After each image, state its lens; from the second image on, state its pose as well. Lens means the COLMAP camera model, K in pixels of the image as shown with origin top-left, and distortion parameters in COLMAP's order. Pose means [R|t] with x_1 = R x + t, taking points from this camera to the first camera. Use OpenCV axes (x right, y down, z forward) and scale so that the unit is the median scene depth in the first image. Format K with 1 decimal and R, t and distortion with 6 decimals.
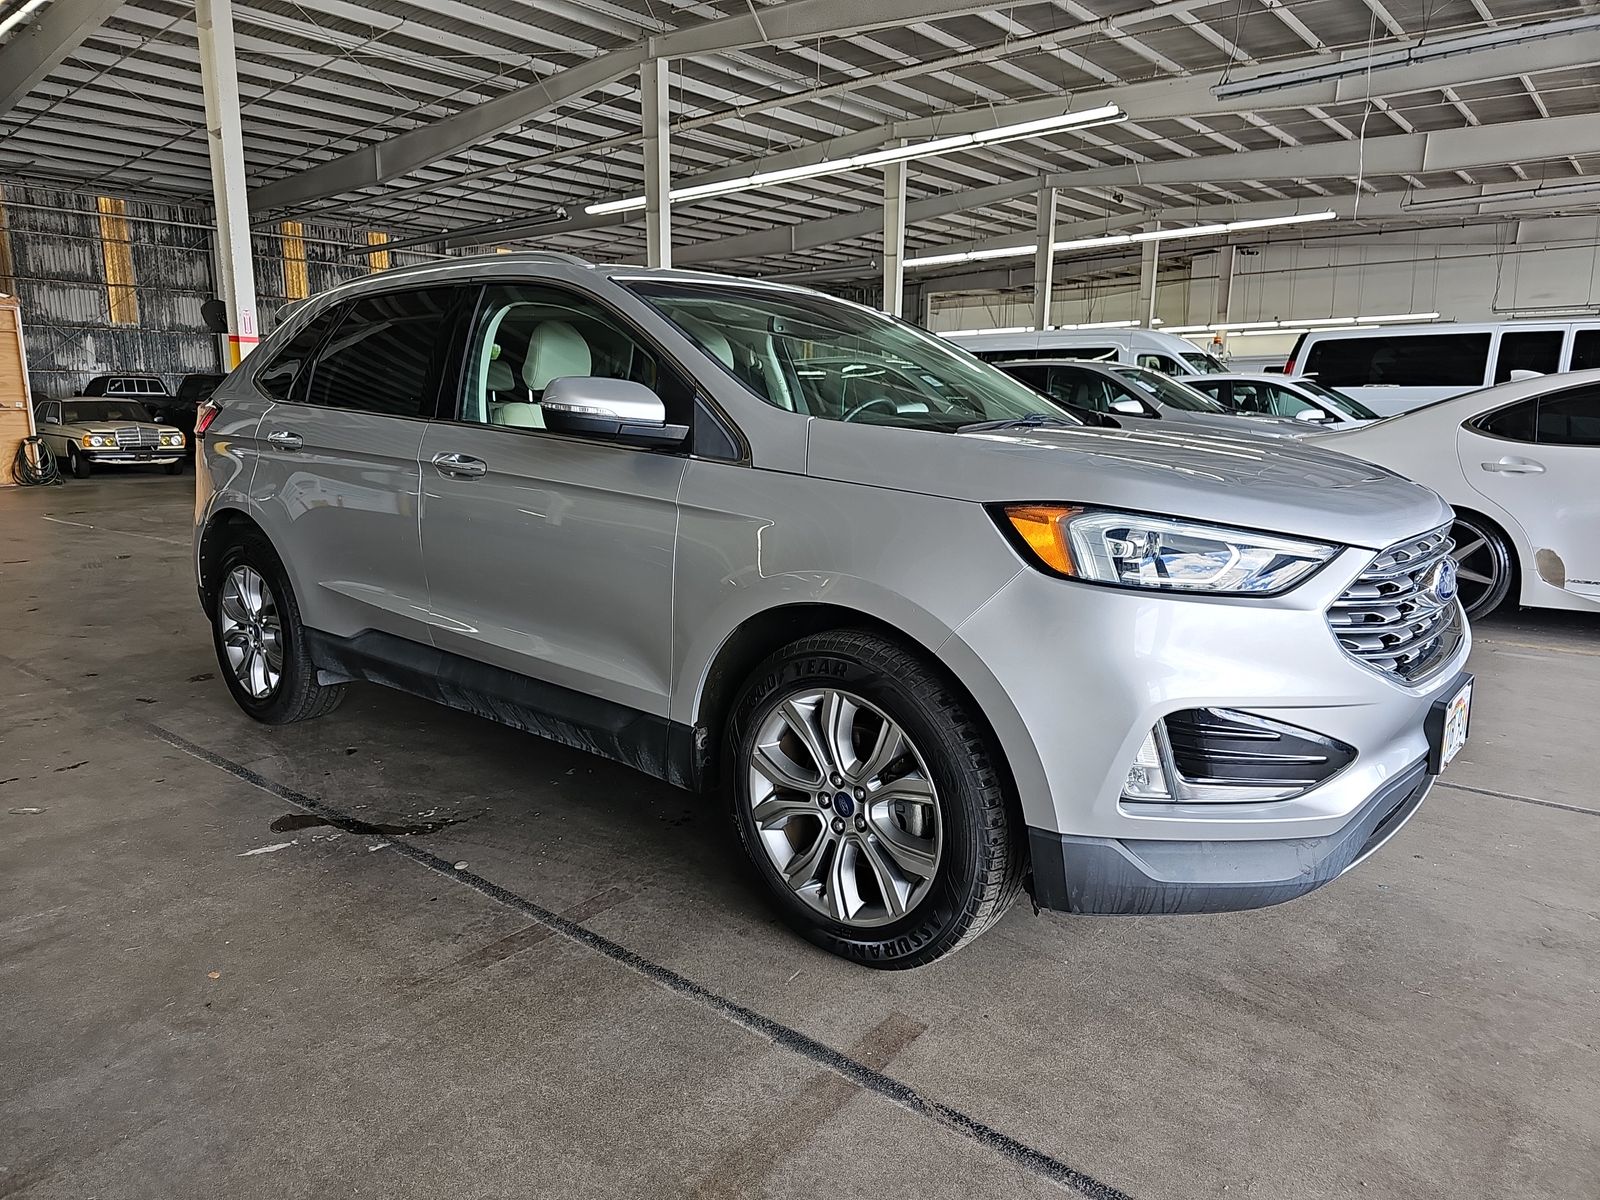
lens RADIAL K [[1057.3, 0, 793.5], [0, 1057.3, 604.6], [0, 0, 1]] dist [0.020364, -0.011109]
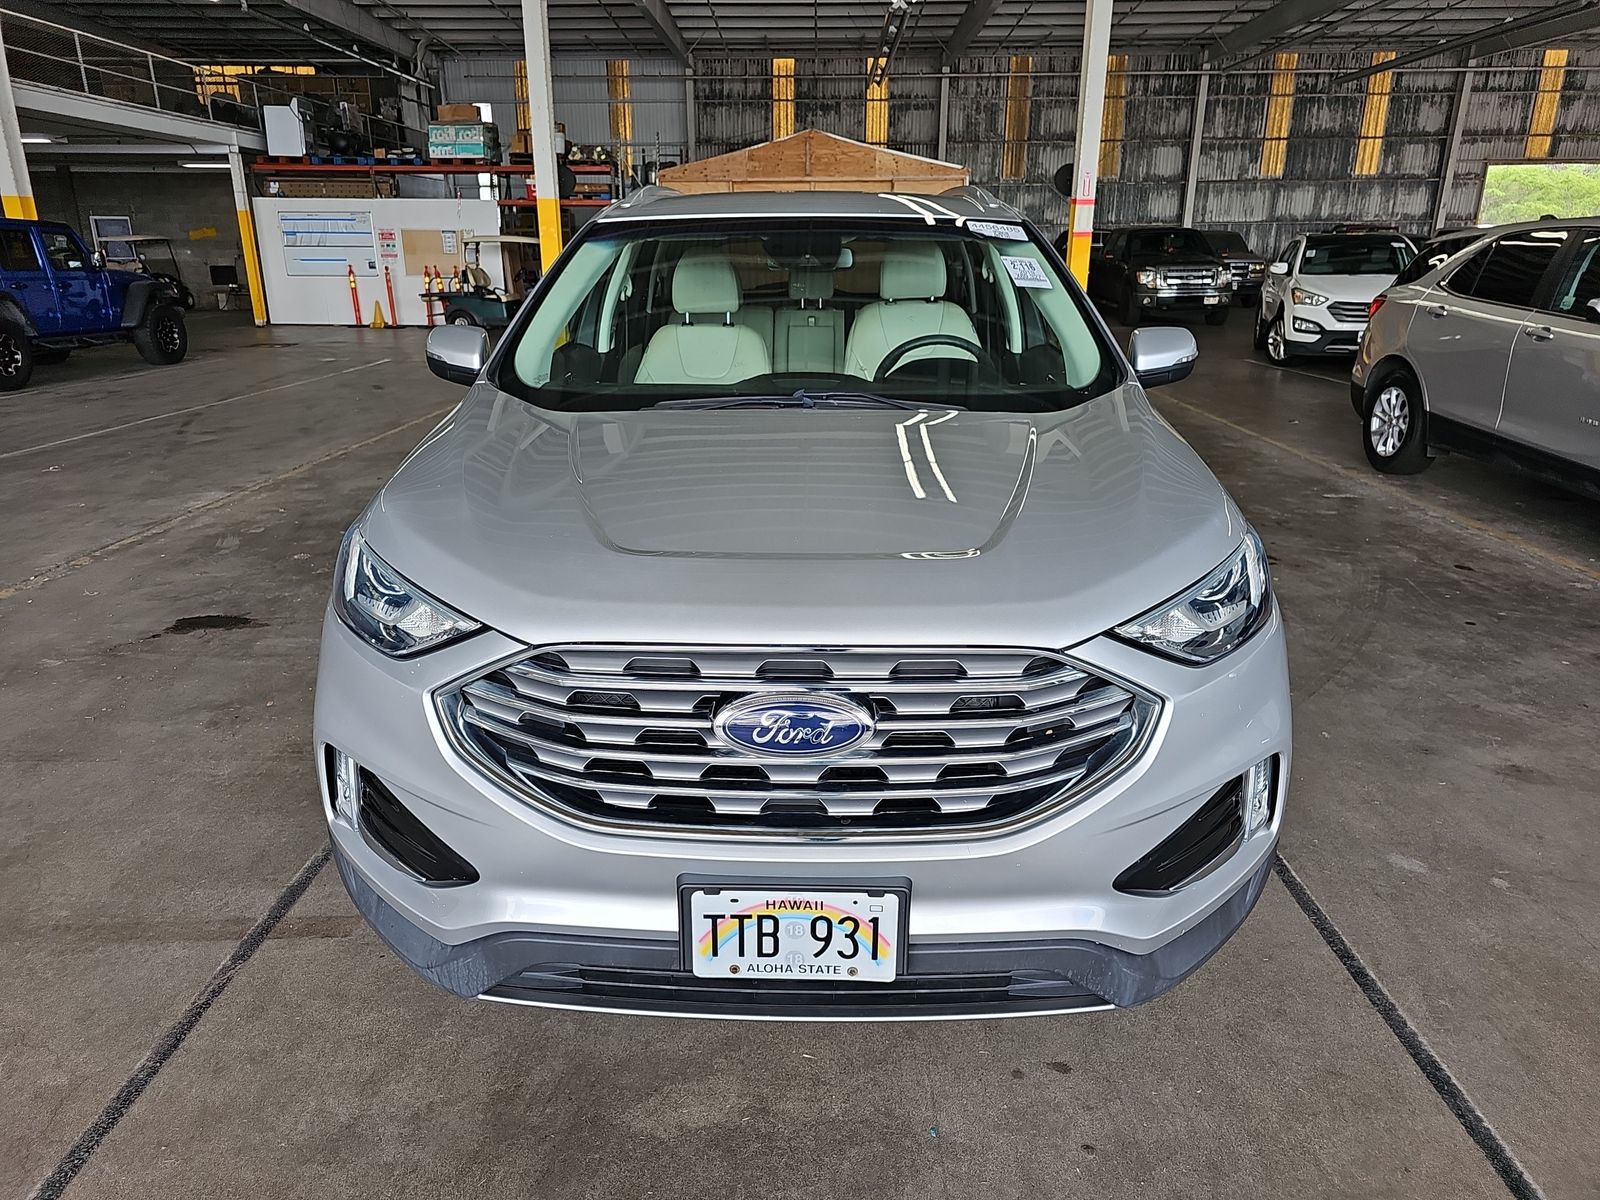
lens RADIAL K [[1057.3, 0, 793.5], [0, 1057.3, 604.6], [0, 0, 1]] dist [0.020364, -0.011109]
pose [[0.617924, 0.253054, -0.744401, 0.096379], [-0.143875, 0.967196, 0.209362, -0.021796], [0.772962, -0.022270, 0.634062, 0.051516]]
